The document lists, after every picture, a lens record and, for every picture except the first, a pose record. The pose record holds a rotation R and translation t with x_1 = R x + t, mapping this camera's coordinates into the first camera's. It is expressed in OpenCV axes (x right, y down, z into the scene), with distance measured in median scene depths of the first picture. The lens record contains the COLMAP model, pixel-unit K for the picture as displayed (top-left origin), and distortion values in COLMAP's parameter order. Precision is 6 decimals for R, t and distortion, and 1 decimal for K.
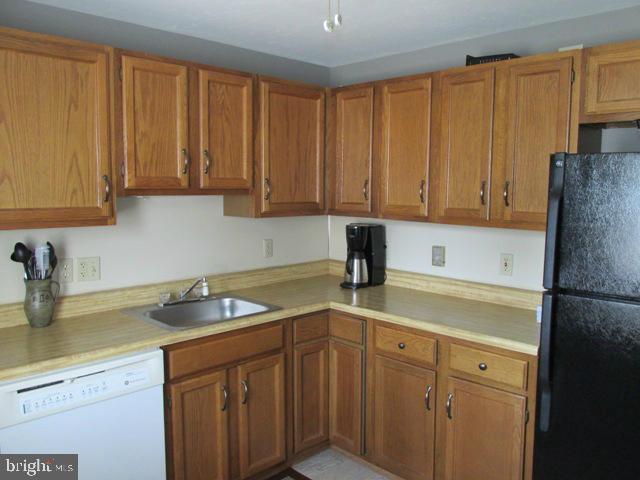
lens RADIAL K [[546.0, 0, 320.0], [0, 546.0, 240.0], [0, 0, 1]] dist [-0.016870, -0.012243]
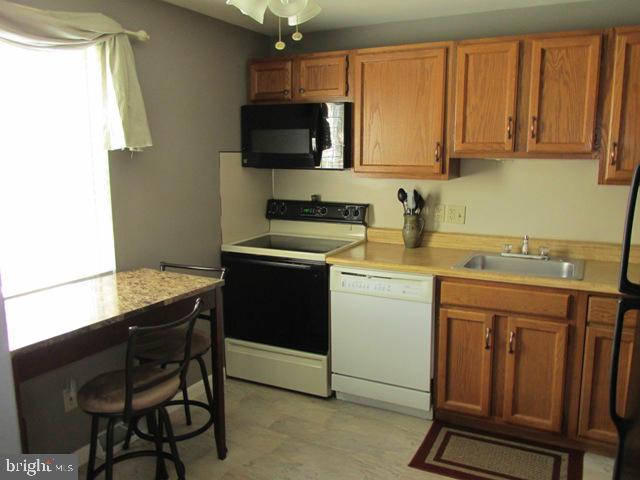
lens RADIAL K [[546.0, 0, 320.0], [0, 546.0, 240.0], [0, 0, 1]] dist [-0.016870, -0.012243]
pose [[0.304157, 0.150551, -0.940650, 0.730979], [-0.096803, 0.987206, 0.126701, -0.020907], [0.947691, 0.052521, 0.314839, 0.291948]]
